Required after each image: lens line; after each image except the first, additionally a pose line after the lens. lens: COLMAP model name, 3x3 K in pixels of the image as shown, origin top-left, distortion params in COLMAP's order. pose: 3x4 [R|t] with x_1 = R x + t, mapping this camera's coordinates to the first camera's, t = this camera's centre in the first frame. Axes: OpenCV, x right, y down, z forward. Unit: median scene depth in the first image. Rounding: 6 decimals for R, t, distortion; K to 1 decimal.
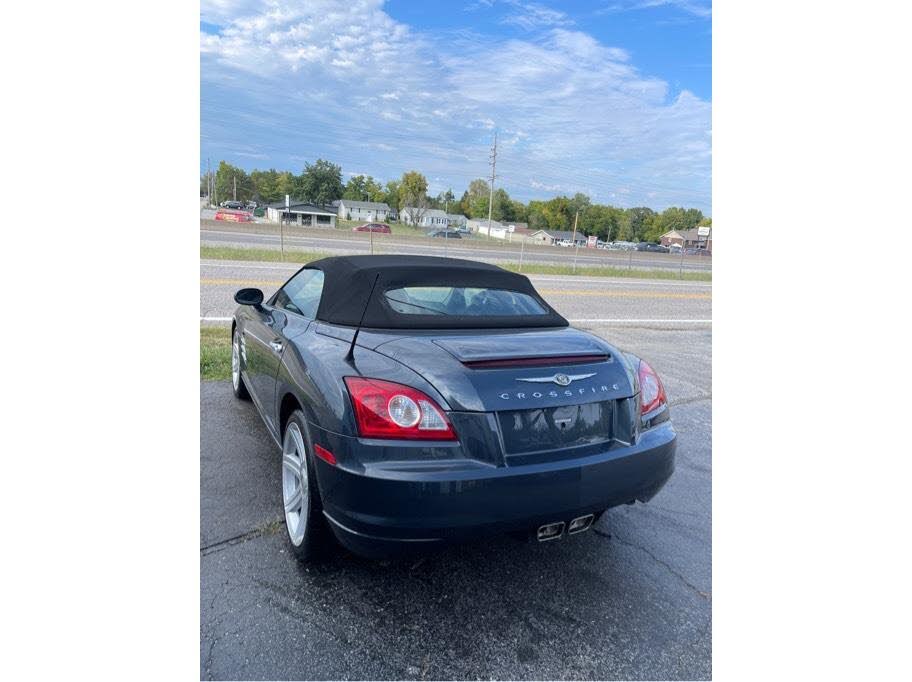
lens RADIAL K [[518.3, 0, 457.9], [0, 518.3, 347.8], [0, 0, 1]] dist [0.012635, -0.001805]
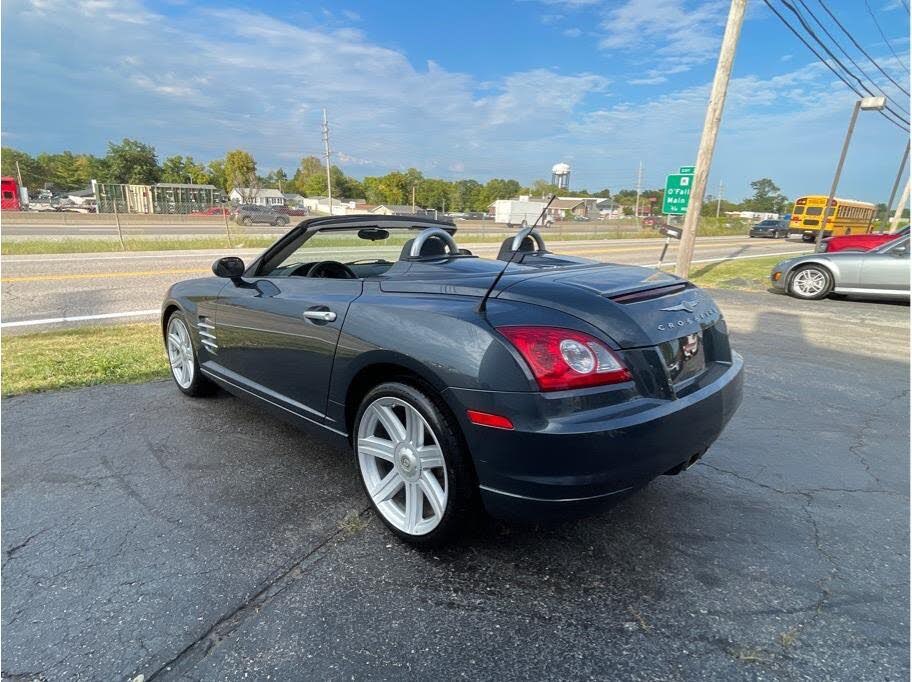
lens RADIAL K [[495.9, 0, 459.9], [0, 495.9, 346.8], [0, 0, 1]] dist [-0.006469, -0.006144]
pose [[0.950900, -0.128812, 0.281418, -0.396638], [0.113207, 0.991025, 0.071093, 0.017131], [-0.288049, -0.035744, 0.956948, 0.180774]]
